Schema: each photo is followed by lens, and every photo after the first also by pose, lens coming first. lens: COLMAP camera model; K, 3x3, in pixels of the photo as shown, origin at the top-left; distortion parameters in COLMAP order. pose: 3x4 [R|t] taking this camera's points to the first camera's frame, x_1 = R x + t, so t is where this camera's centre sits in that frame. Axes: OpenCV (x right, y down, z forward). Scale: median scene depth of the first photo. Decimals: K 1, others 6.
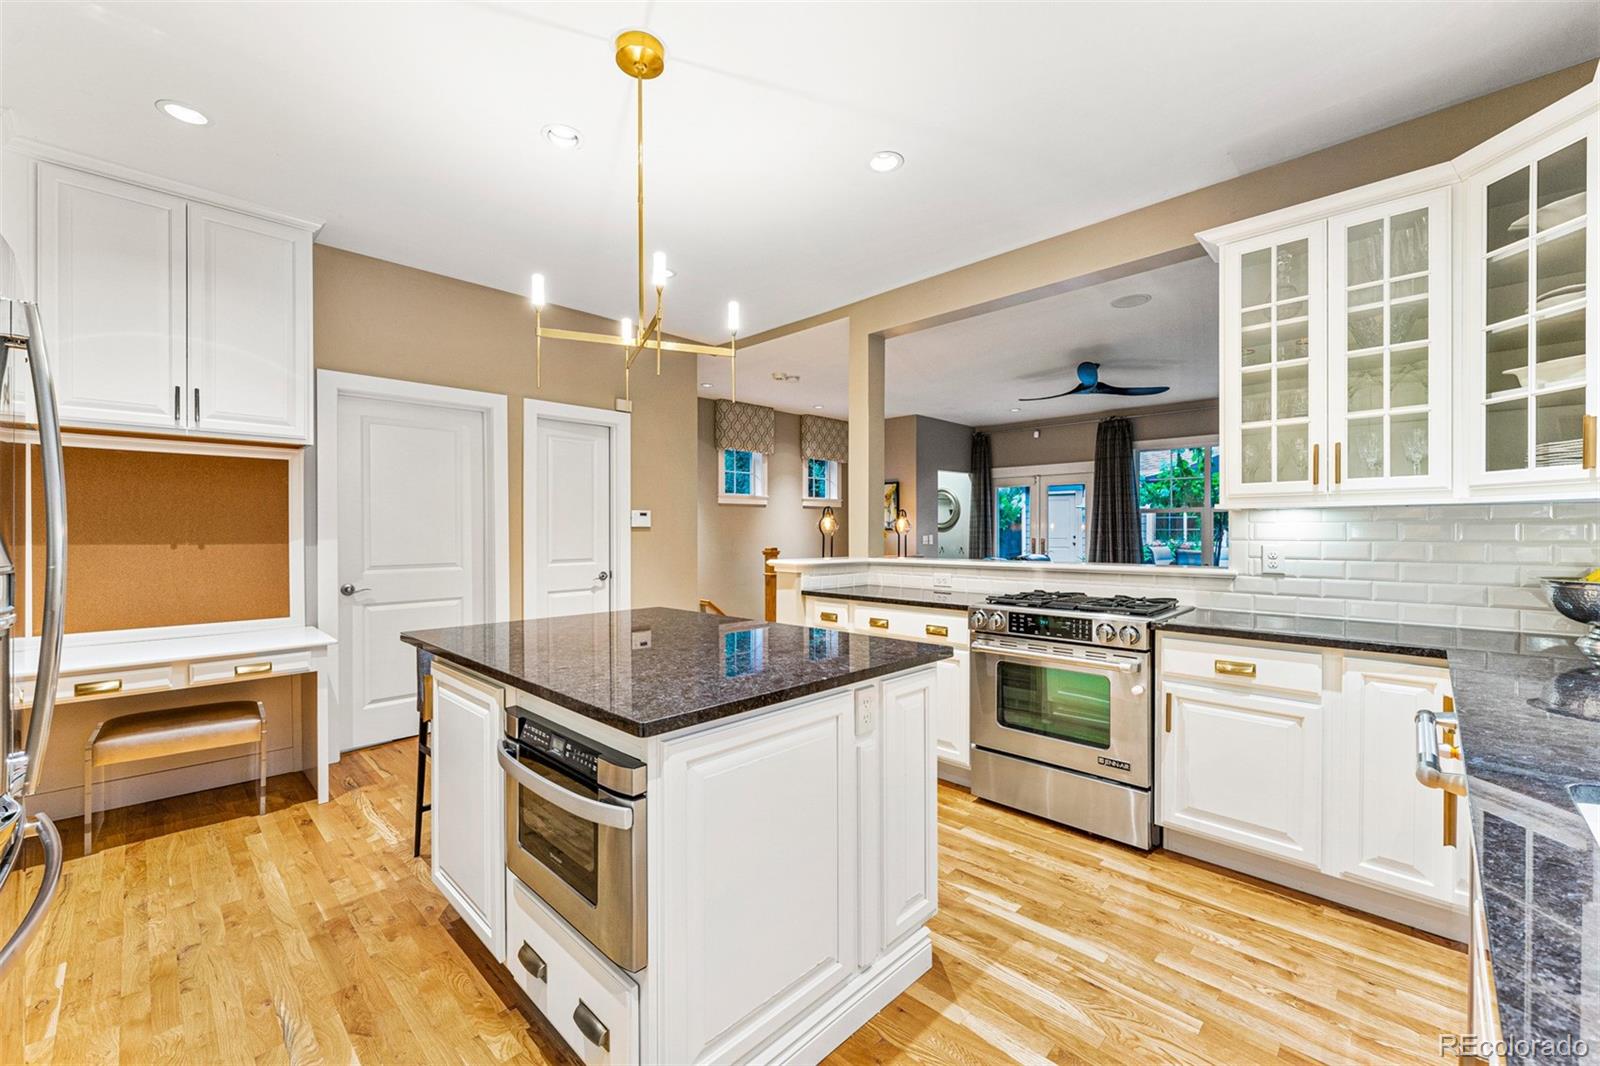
lens RADIAL K [[646.4, 0, 799.9], [0, 646.4, 528.2], [0, 0, 1]] dist [0.007964, 0.000040]
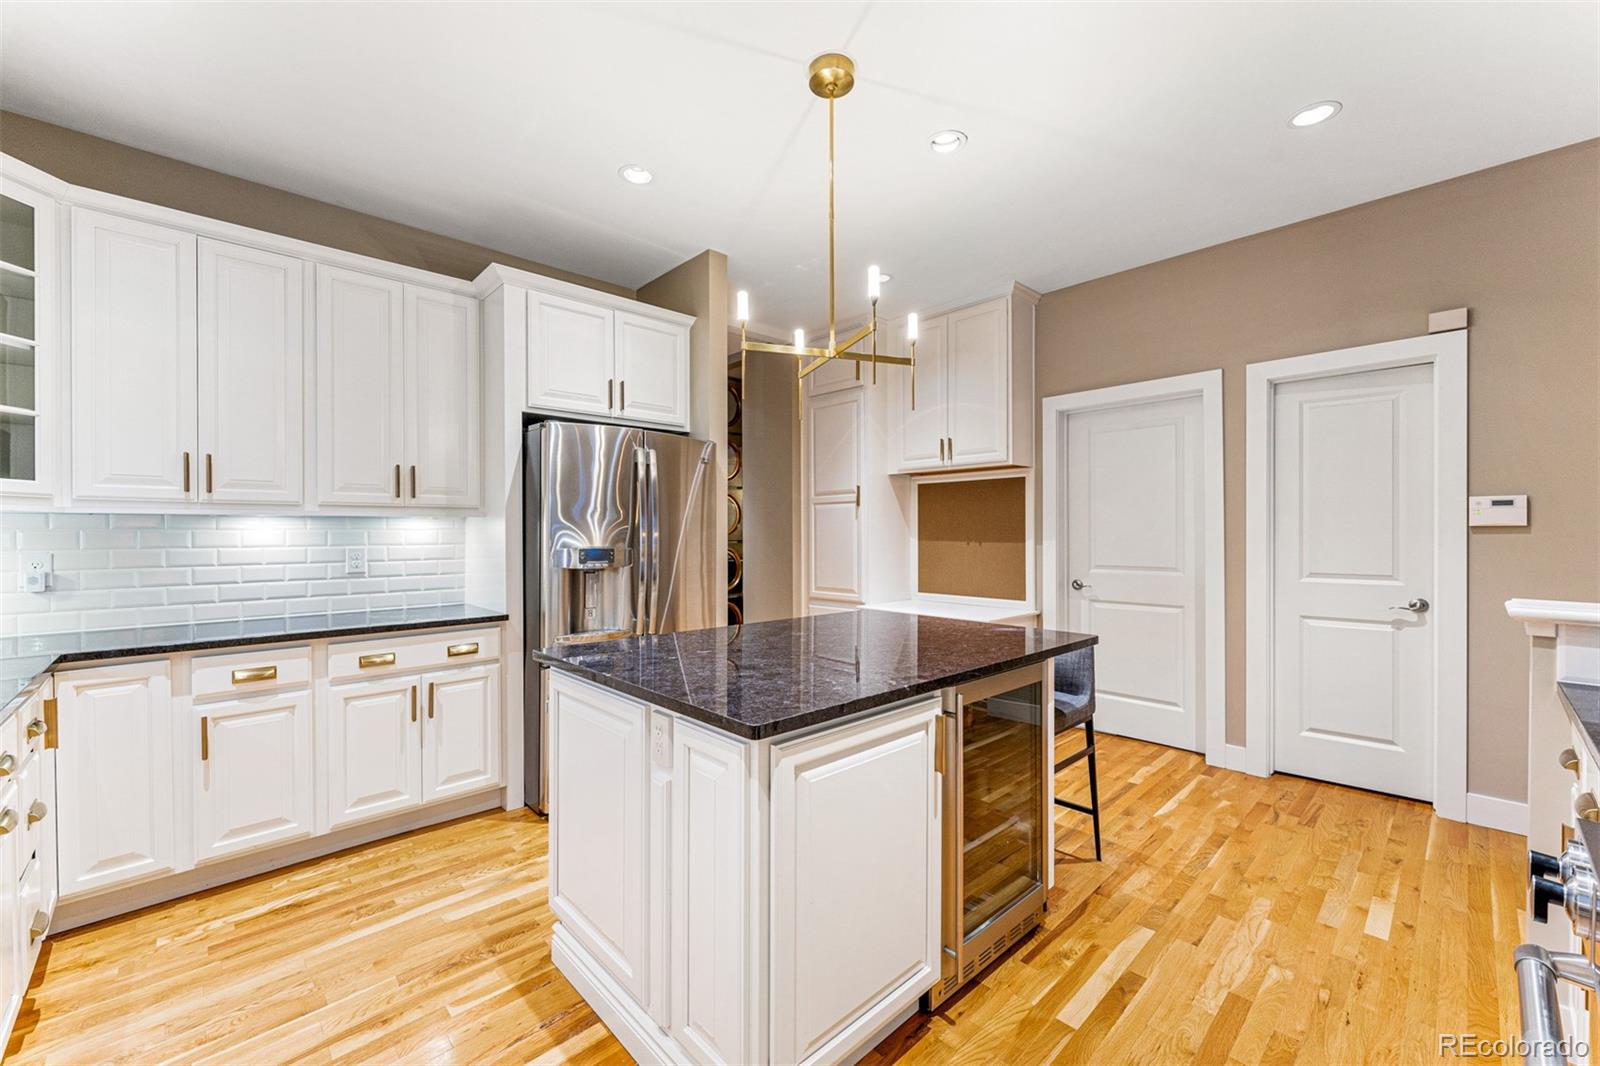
lens RADIAL K [[646.4, 0, 798.7], [0, 646.4, 535.2], [0, 0, 1]] dist [0.007964, 0.000040]
pose [[-0.043466, 0.005708, -0.999039, 0.447948], [0.006475, 0.999964, 0.005431, -0.000824], [0.999034, -0.006233, -0.043501, 0.560022]]
